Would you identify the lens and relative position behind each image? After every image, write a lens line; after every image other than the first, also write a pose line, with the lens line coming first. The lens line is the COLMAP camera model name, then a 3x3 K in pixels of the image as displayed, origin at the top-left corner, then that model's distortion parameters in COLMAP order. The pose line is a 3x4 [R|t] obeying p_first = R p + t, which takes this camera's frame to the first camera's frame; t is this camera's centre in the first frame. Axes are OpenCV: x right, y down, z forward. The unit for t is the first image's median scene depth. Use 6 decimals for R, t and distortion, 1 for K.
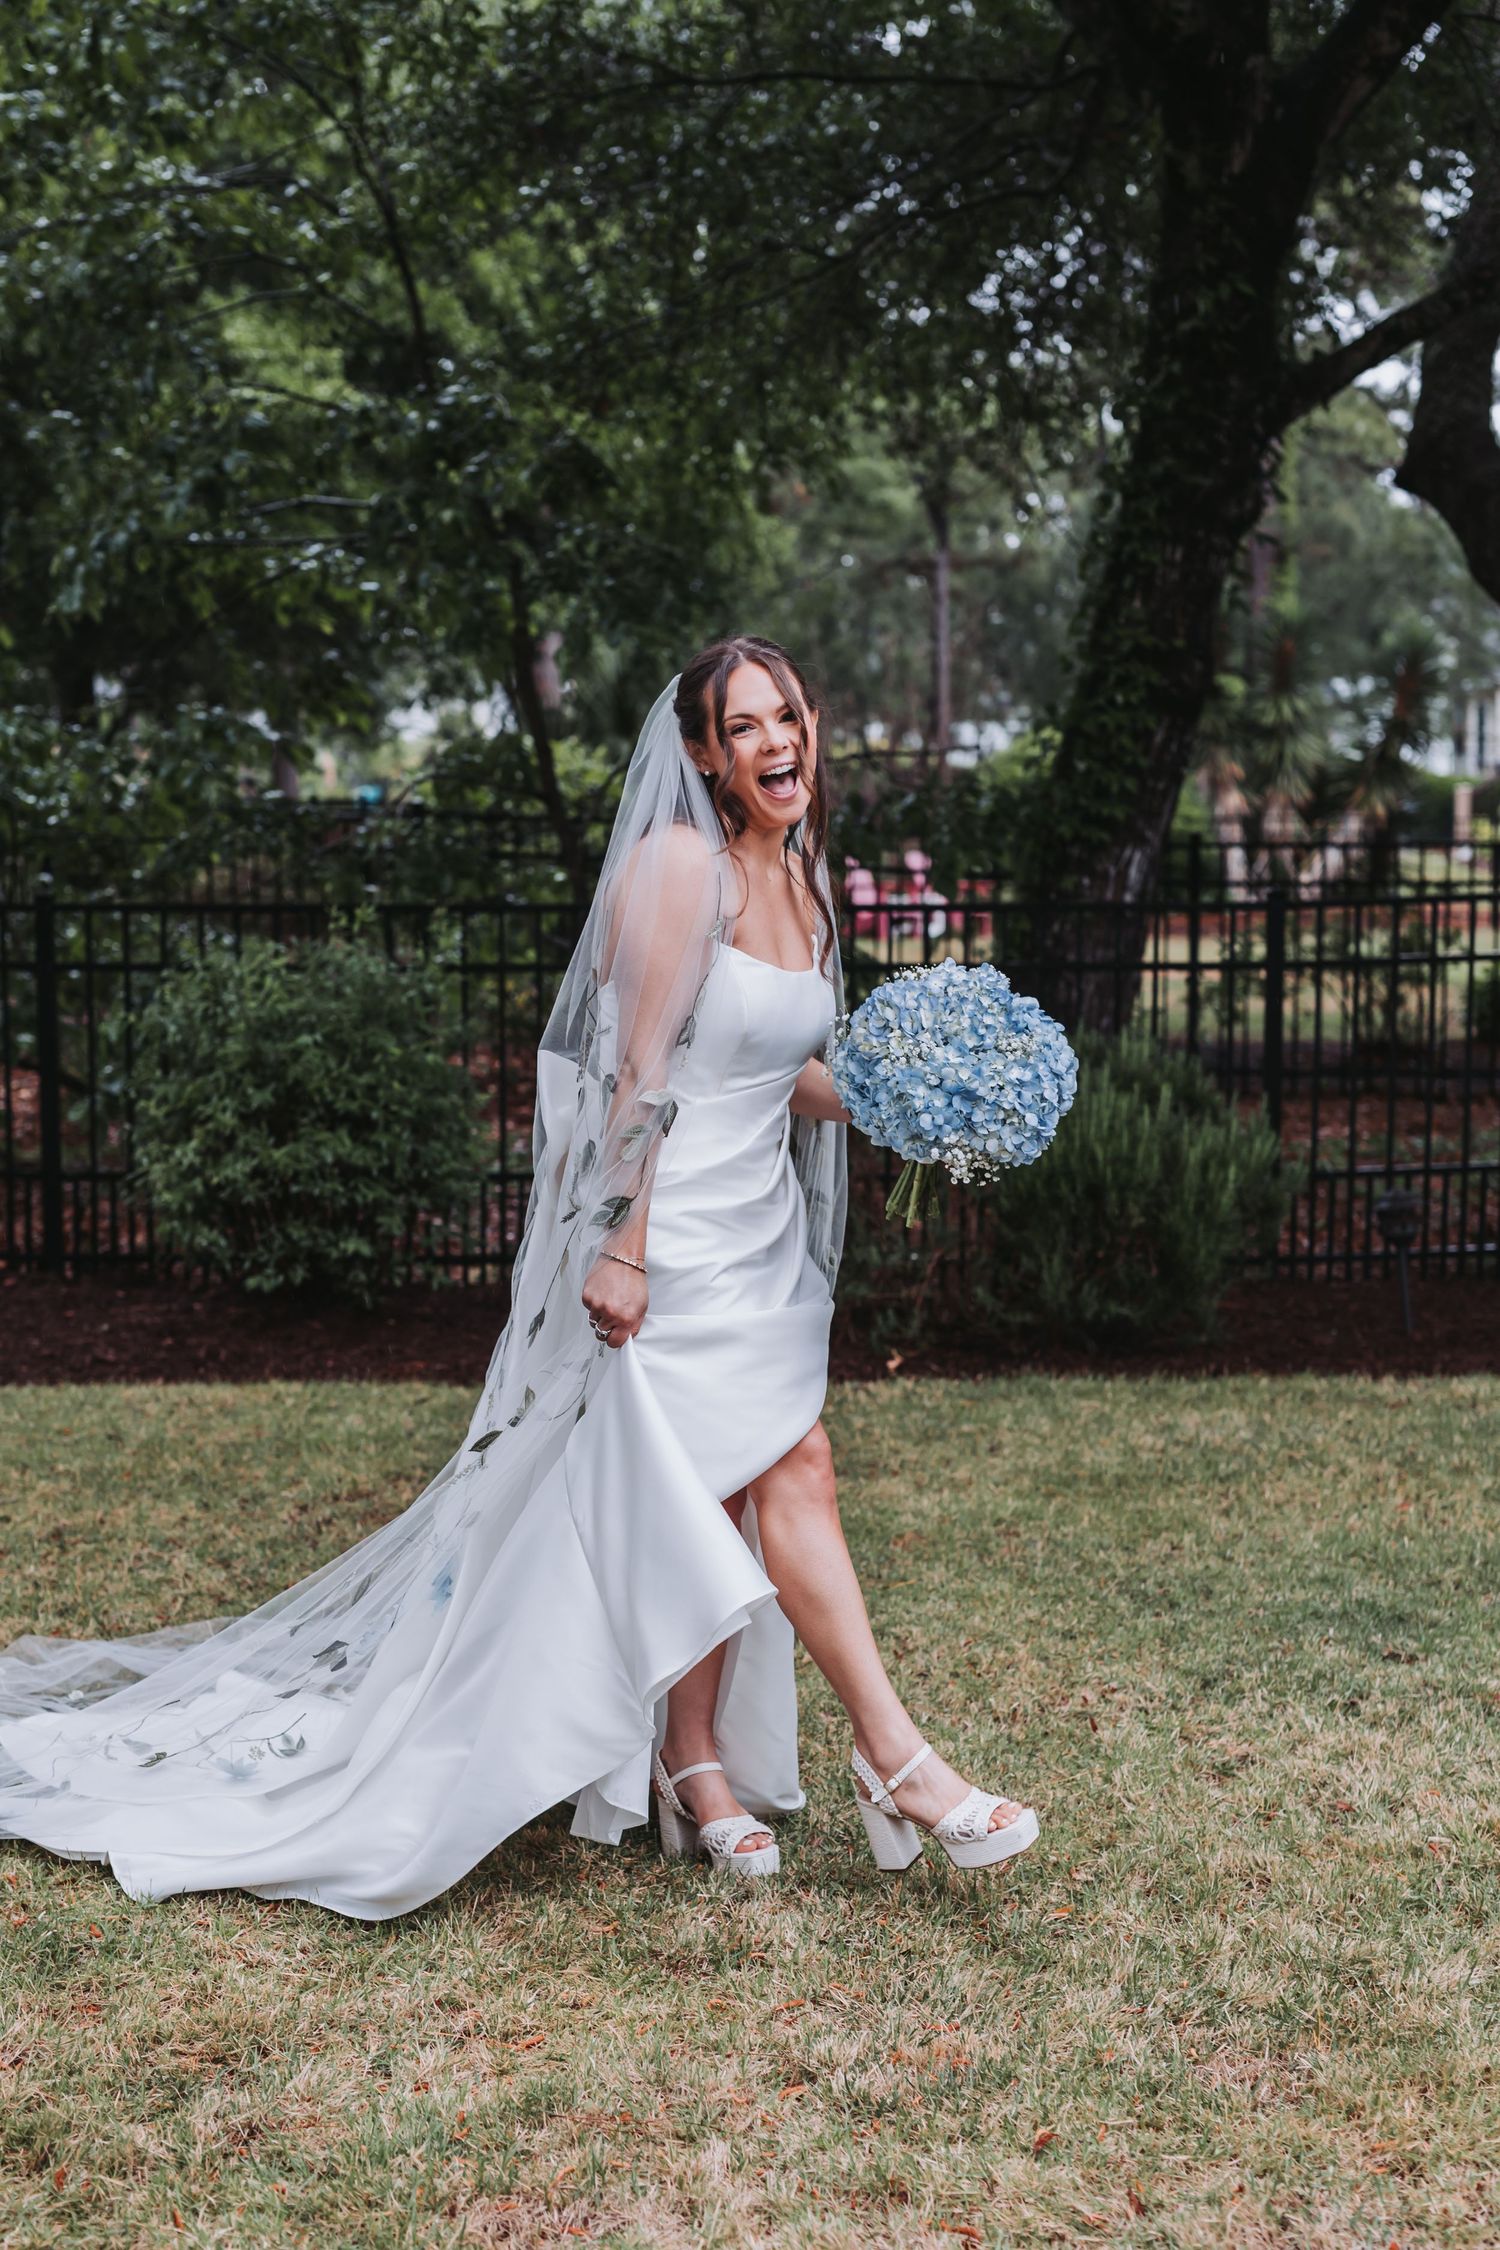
lens RADIAL K [[3139.8, 0, 751.8], [0, 3139.8, 1130.7], [0, 0, 1]] dist [-0.001722, 0.011690]
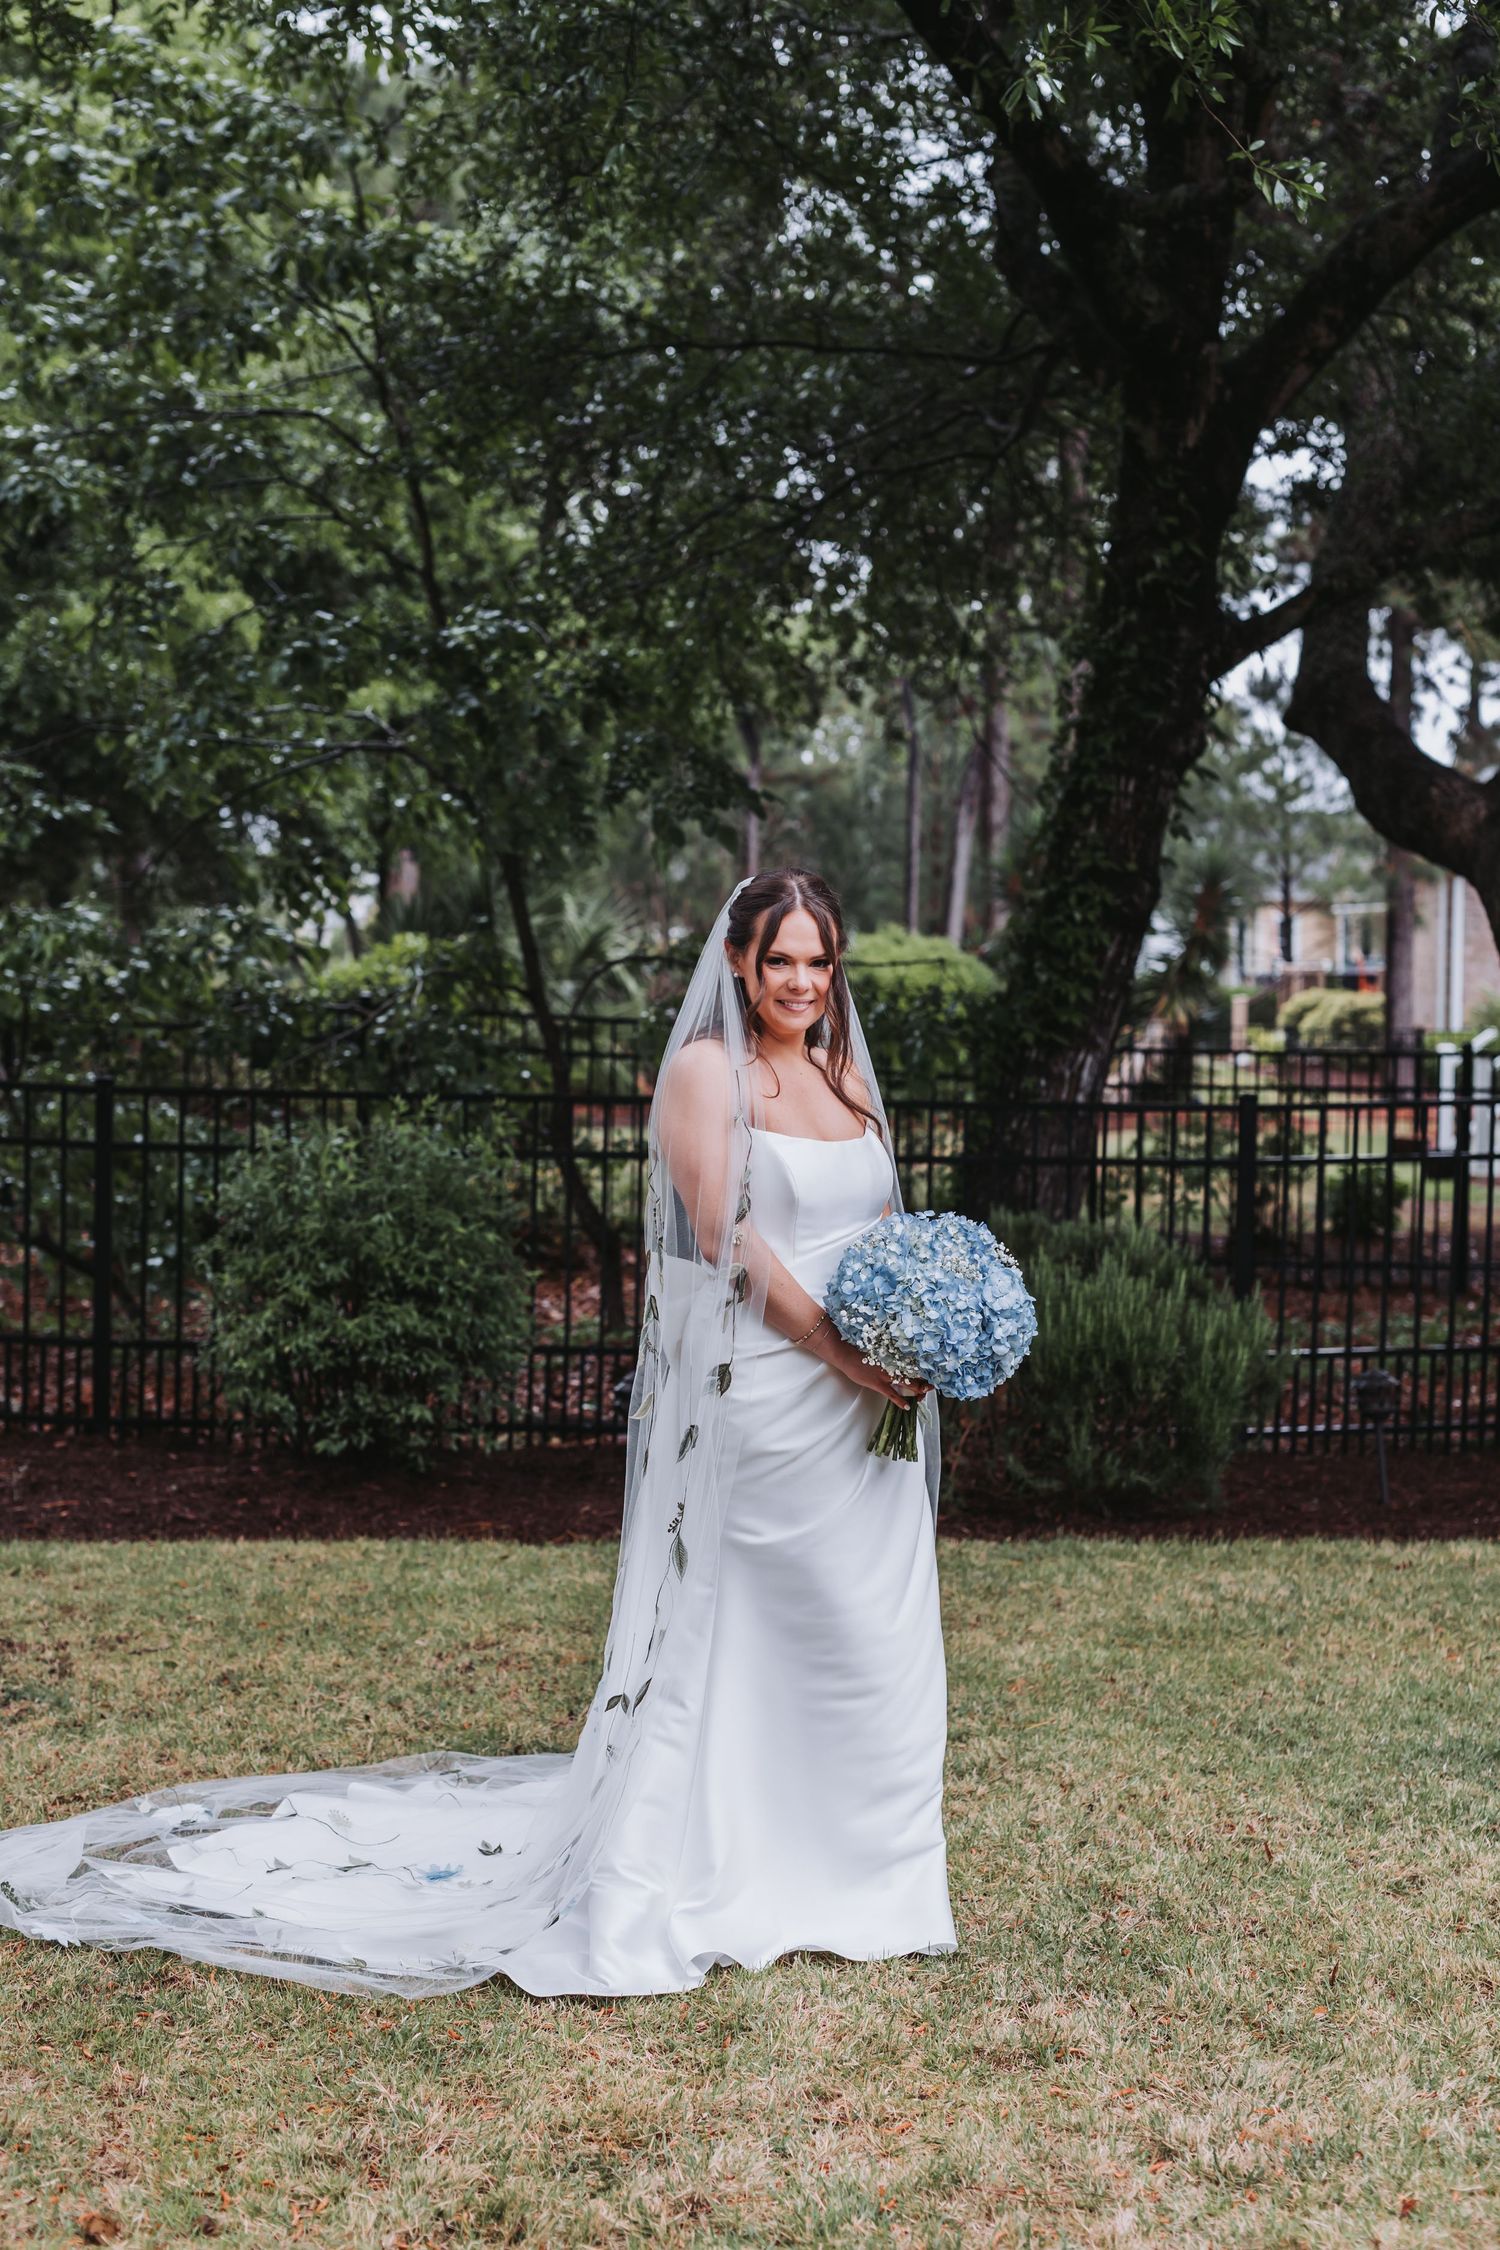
lens RADIAL K [[3017.9, 0, 750.0], [0, 3017.9, 1125.0], [0, 0, 1]] dist [-0.000382, 0.020829]
pose [[0.996746, 0.017217, 0.078750, -0.097302], [-0.012279, 0.997952, -0.062771, 0.002319], [-0.079670, 0.061599, 0.994916, -0.034845]]
